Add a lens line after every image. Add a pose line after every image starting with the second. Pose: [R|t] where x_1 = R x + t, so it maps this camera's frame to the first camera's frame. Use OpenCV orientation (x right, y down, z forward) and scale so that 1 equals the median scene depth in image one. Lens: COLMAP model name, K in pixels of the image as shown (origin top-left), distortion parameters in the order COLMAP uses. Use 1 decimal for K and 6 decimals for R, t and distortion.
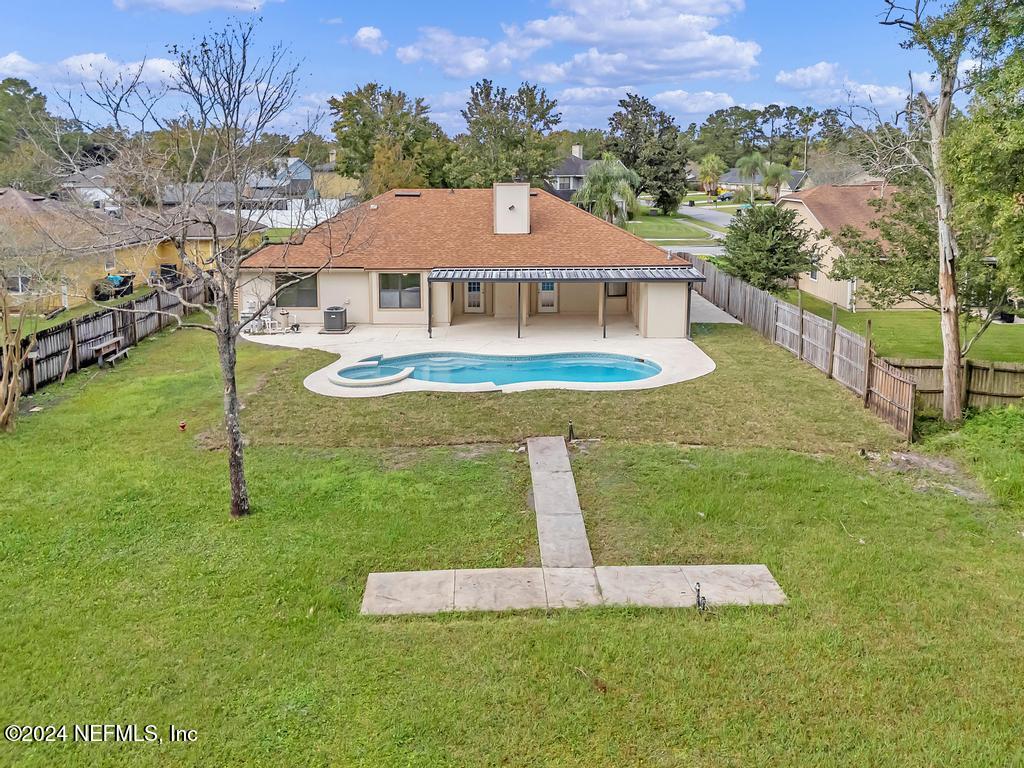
lens RADIAL K [[785.8, 0, 508.1], [0, 785.8, 249.7], [0, 0, 1]] dist [0.040465, -0.011375]
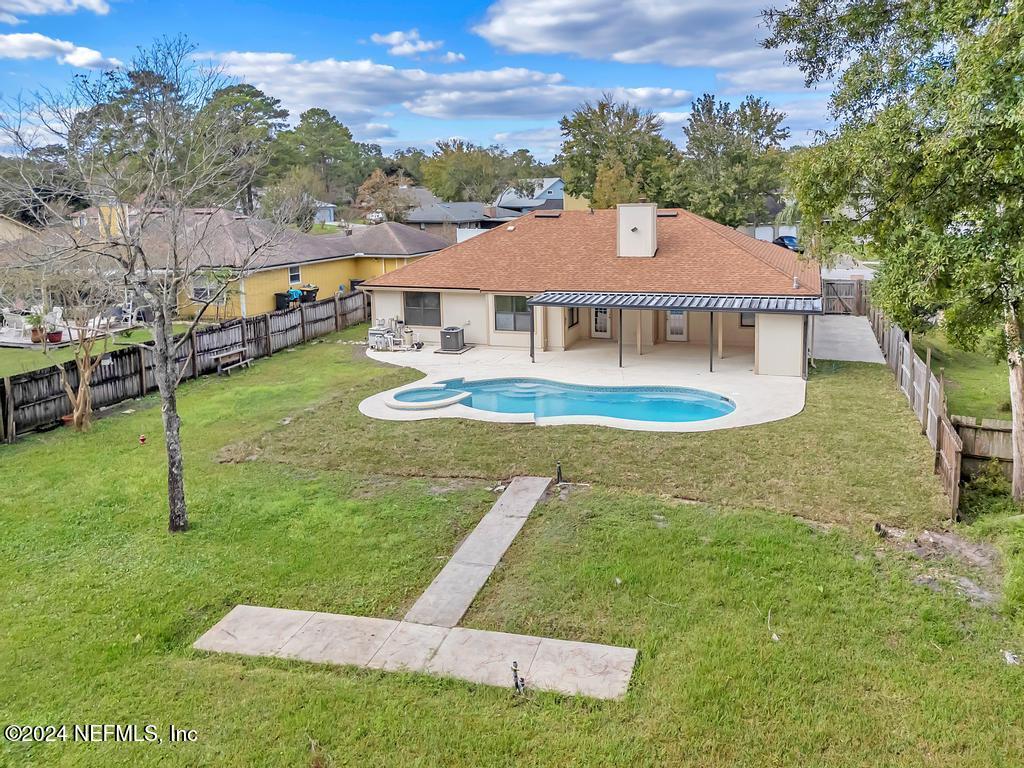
lens RADIAL K [[790.8, 0, 598.4], [0, 790.8, 260.3], [0, 0, 1]] dist [0.030839, -0.005147]
pose [[0.967189, 0.016624, -0.253515, 0.256280], [-0.018743, 0.999807, -0.005946, -0.012087], [0.253367, 0.010502, 0.967313, 0.072874]]
